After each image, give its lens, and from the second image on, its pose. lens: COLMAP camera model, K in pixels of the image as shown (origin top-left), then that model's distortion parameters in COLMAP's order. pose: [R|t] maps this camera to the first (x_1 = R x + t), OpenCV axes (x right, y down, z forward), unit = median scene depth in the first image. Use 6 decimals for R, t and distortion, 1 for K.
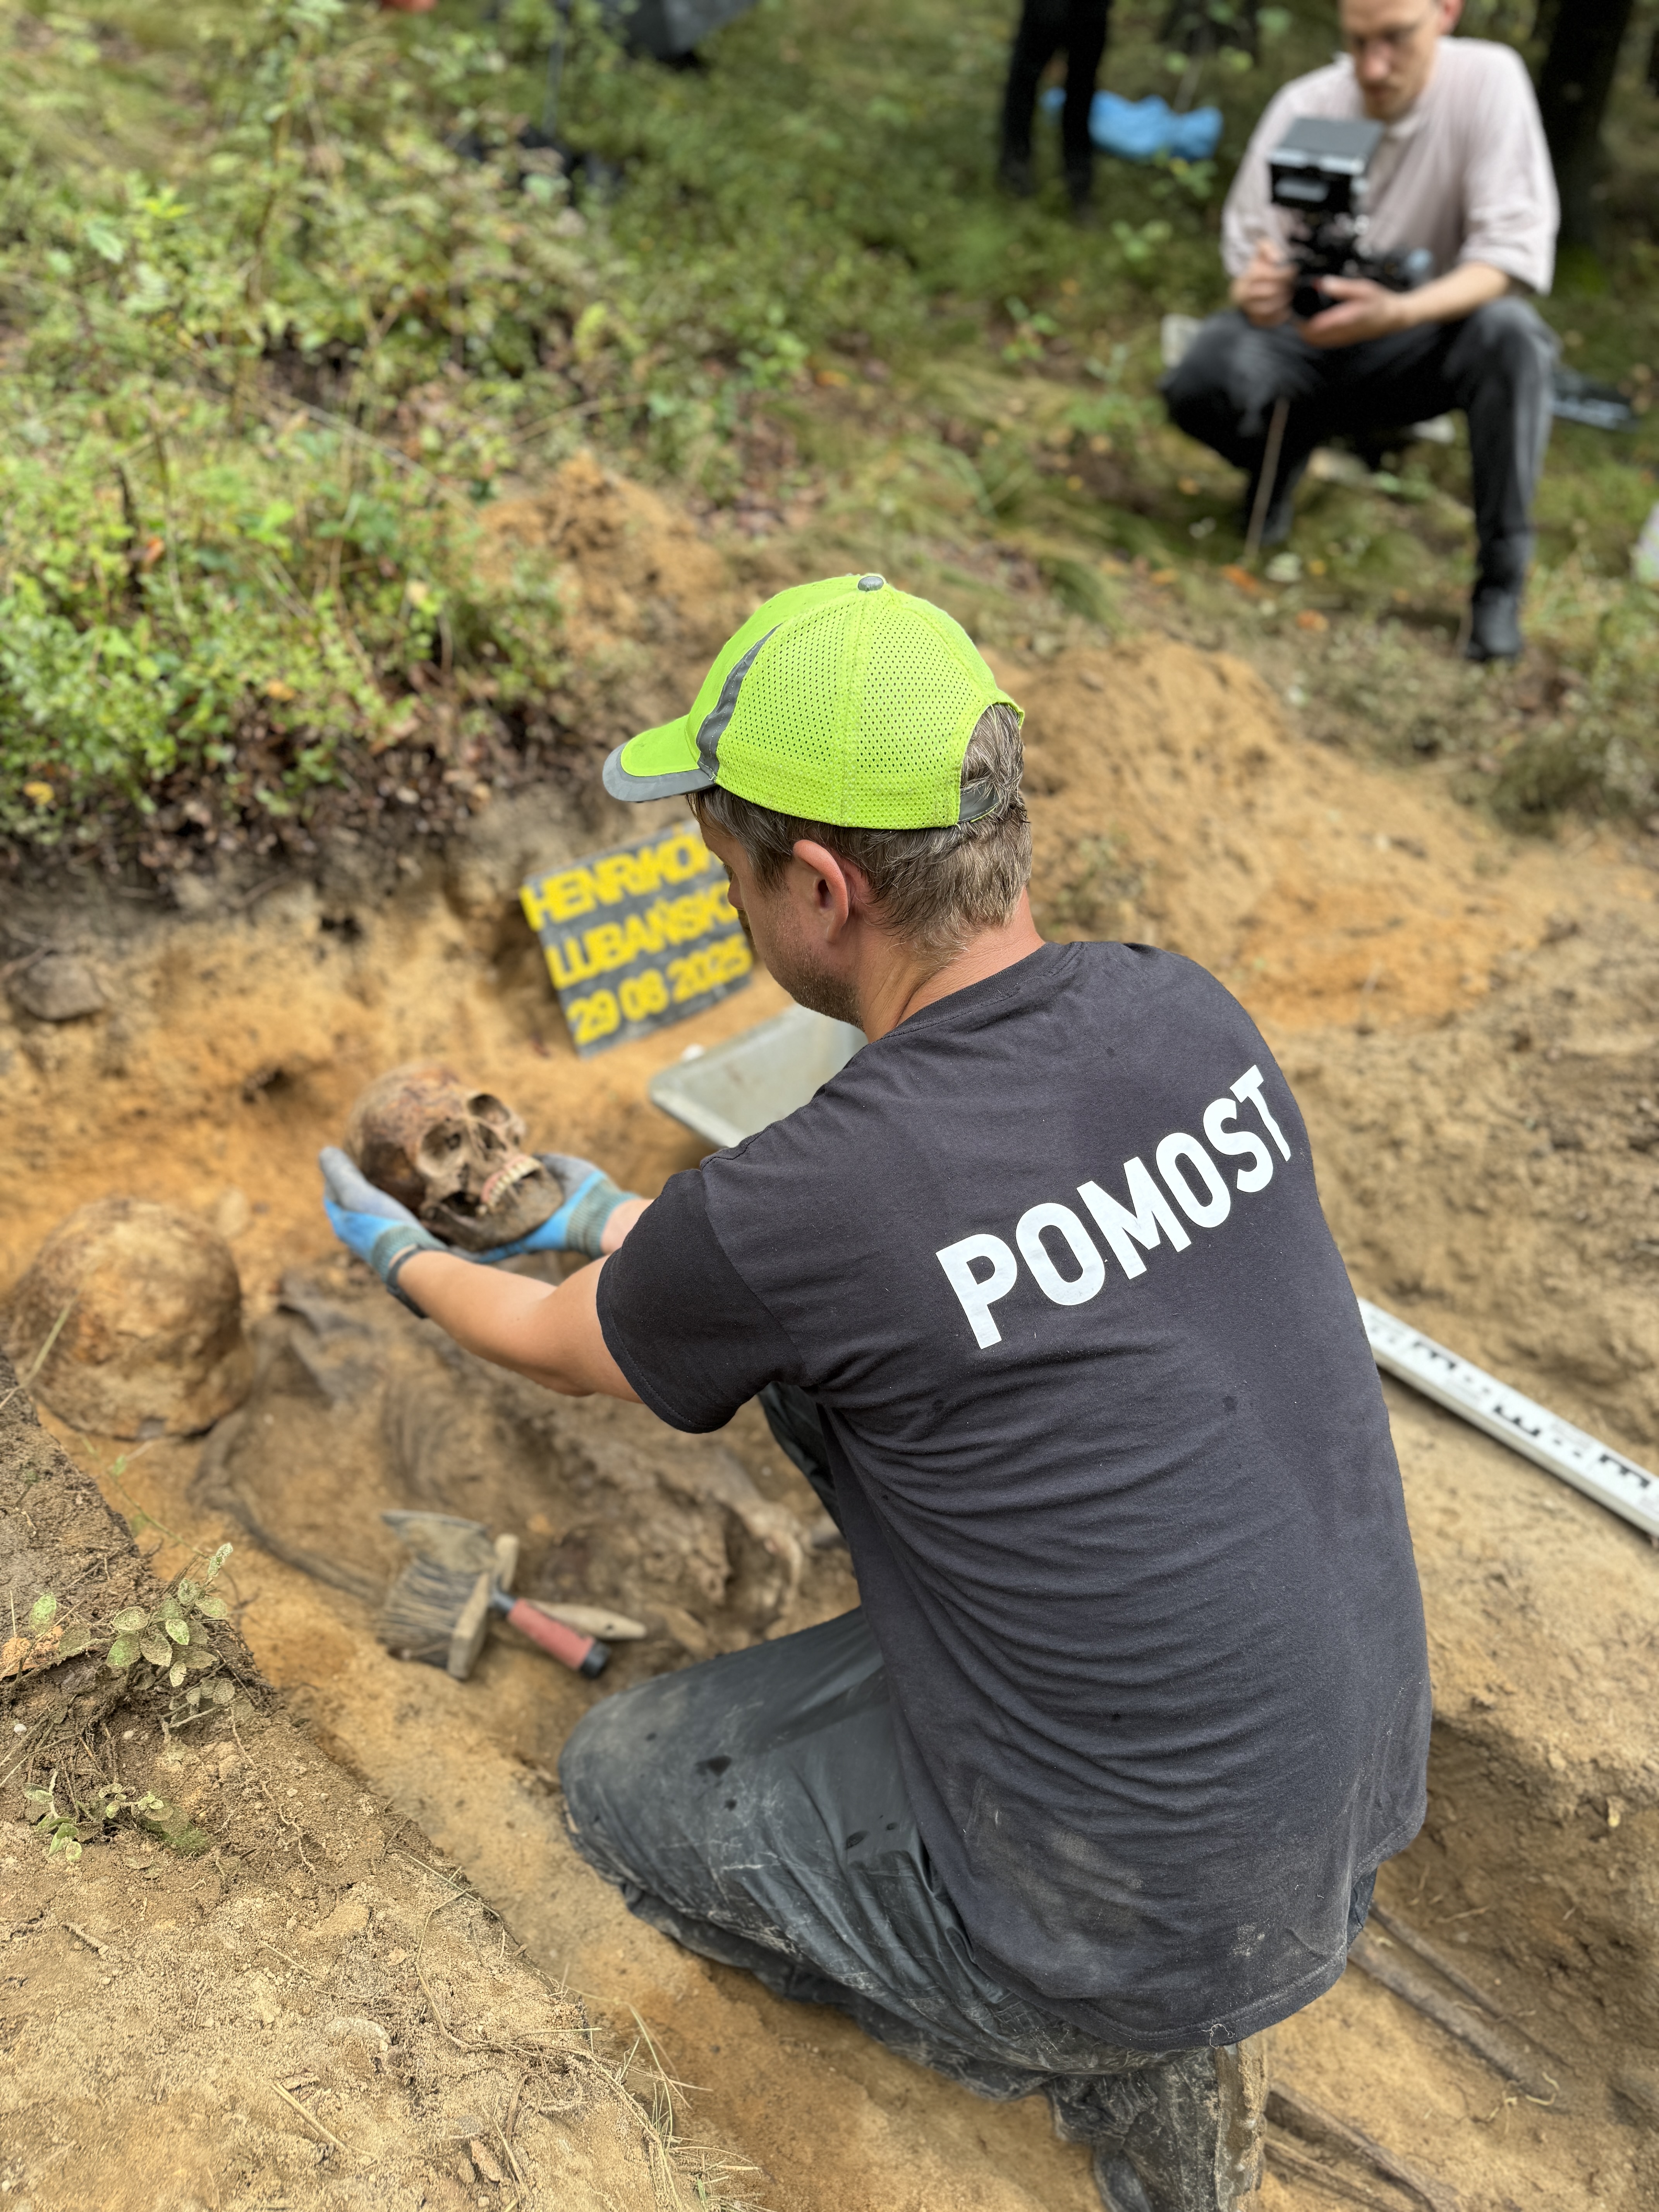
lens RADIAL K [[1573.4, 0, 829.7], [0, 1573.4, 1098.2], [0, 0, 1]] dist [0.031973, -0.043957]
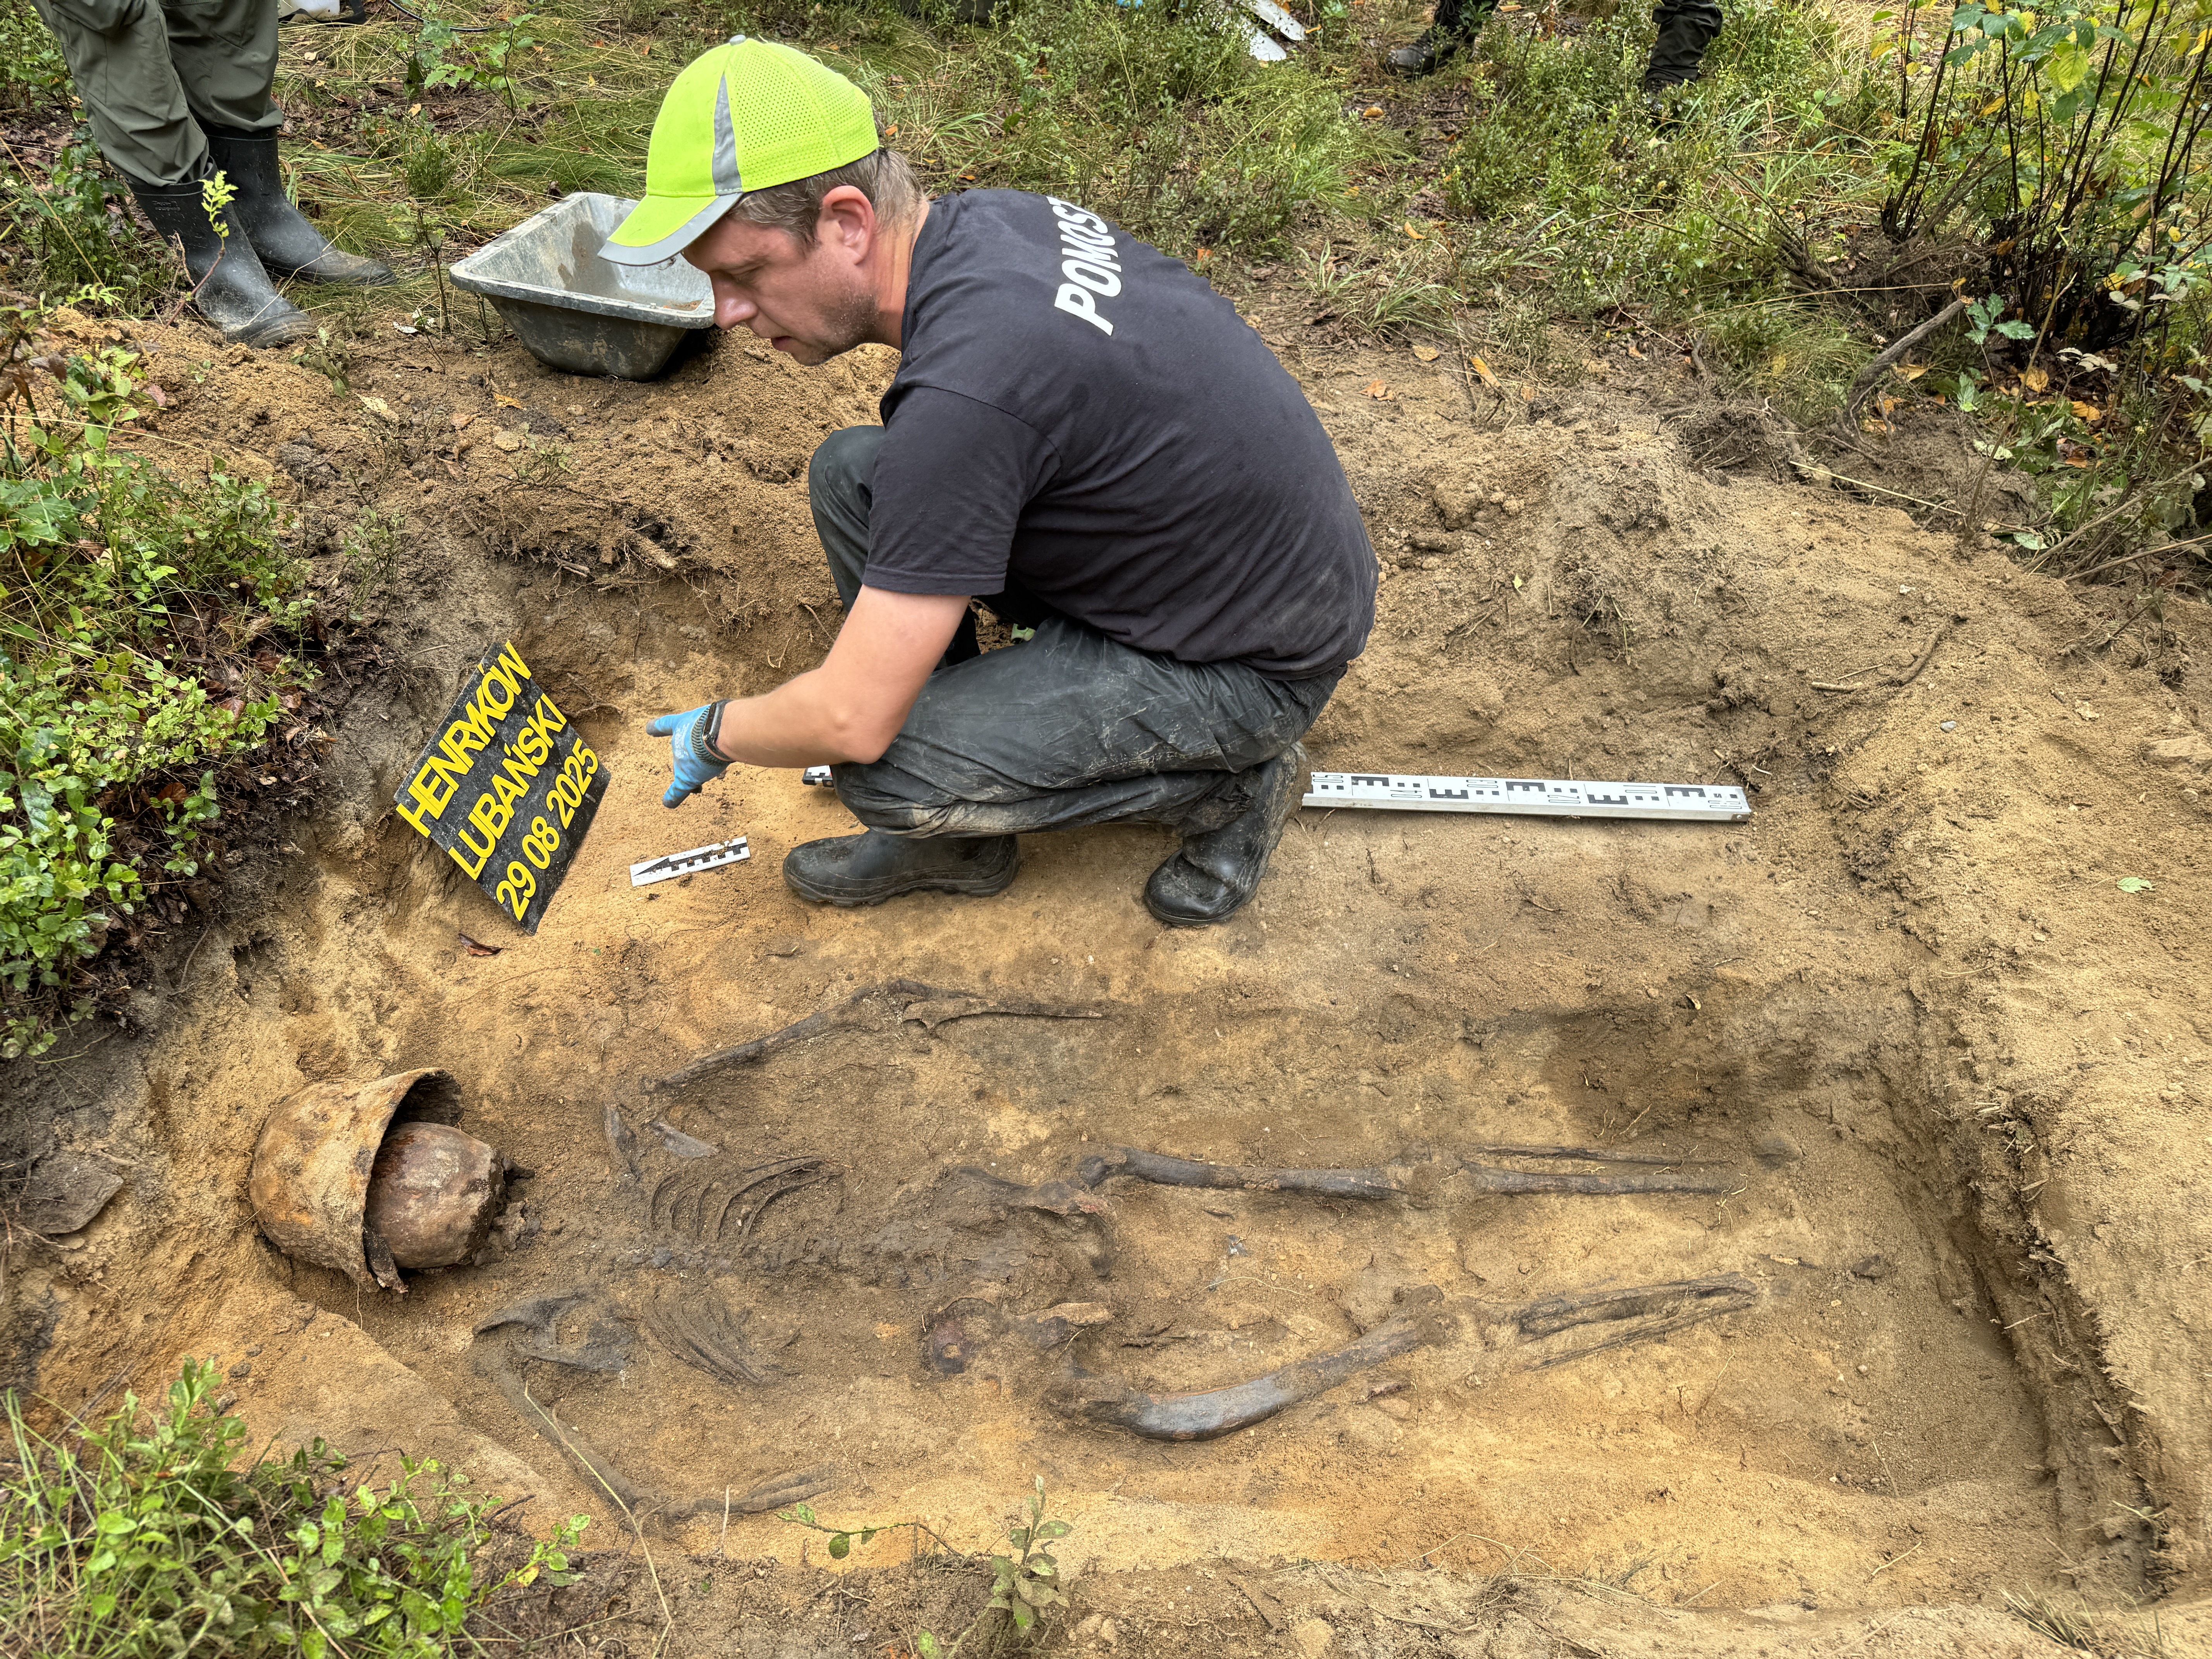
lens RADIAL K [[1573.4, 0, 1065.4], [0, 1573.4, 835.1], [0, 0, 1]] dist [0.031973, -0.043957]
pose [[0.746526, -0.496915, 0.442465, -0.367134], [0.423469, 0.867773, 0.260085, -0.222594], [-0.513199, -0.006790, 0.858243, 0.032349]]
